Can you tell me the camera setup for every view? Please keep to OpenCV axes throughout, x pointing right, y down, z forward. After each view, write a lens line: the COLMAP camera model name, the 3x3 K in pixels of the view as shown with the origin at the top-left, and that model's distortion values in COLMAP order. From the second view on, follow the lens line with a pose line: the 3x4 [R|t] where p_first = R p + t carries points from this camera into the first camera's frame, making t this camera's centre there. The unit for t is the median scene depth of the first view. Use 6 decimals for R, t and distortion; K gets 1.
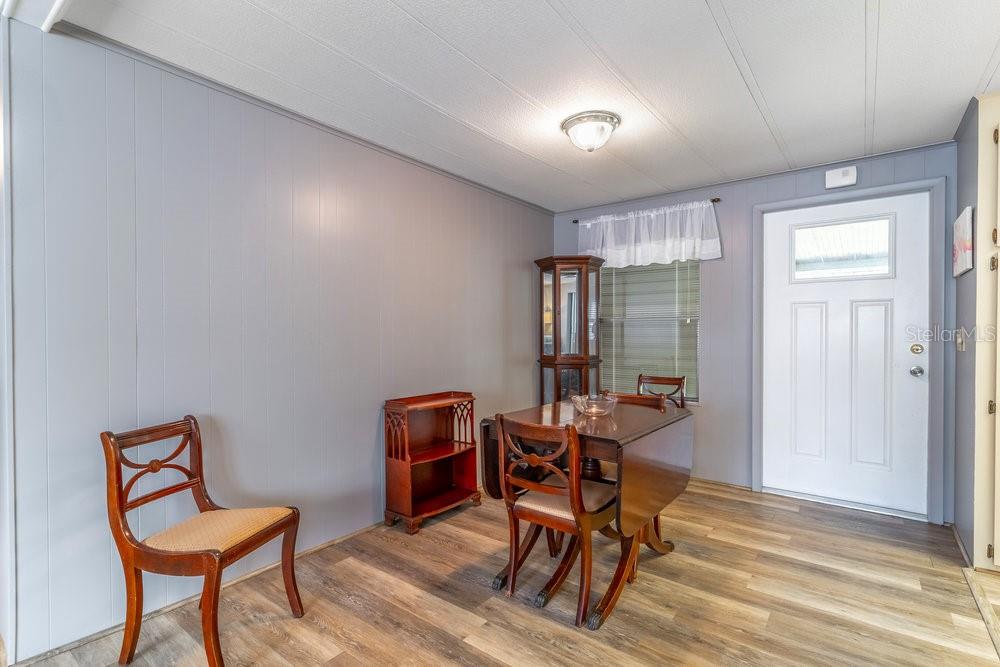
lens RADIAL K [[479.7, 0, 501.9], [0, 479.7, 337.2], [0, 0, 1]] dist [-0.001177, 0.000049]
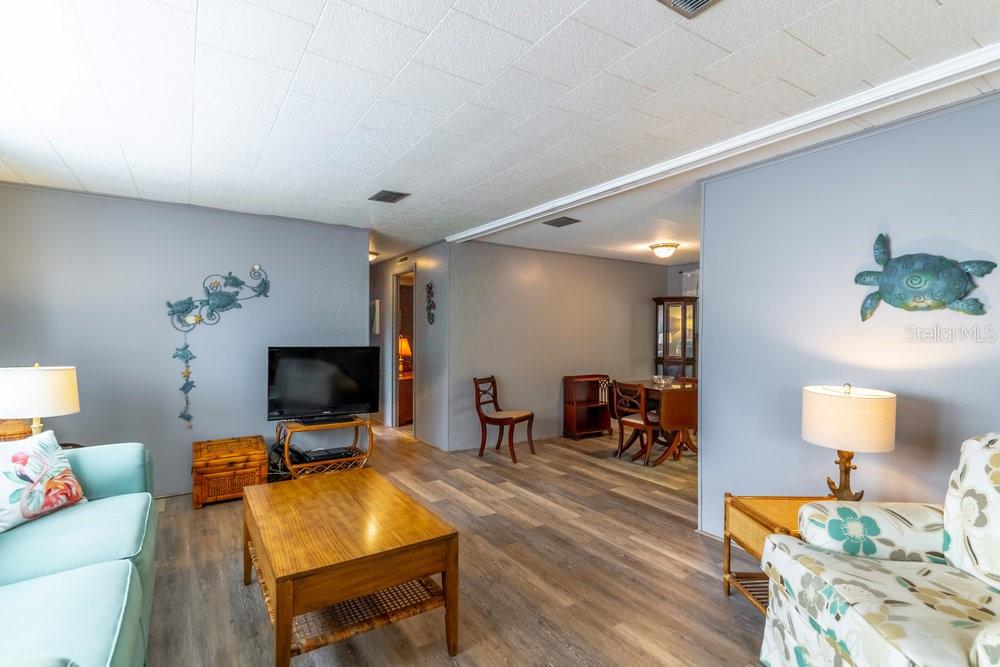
lens RADIAL K [[479.7, 0, 501.9], [0, 479.7, 337.2], [0, 0, 1]] dist [-0.001177, 0.000049]
pose [[0.945361, 0.013607, -0.325741, 0.219491], [-0.013354, 0.999906, 0.003011, -0.047676], [0.325752, 0.001504, 0.945454, -1.315944]]
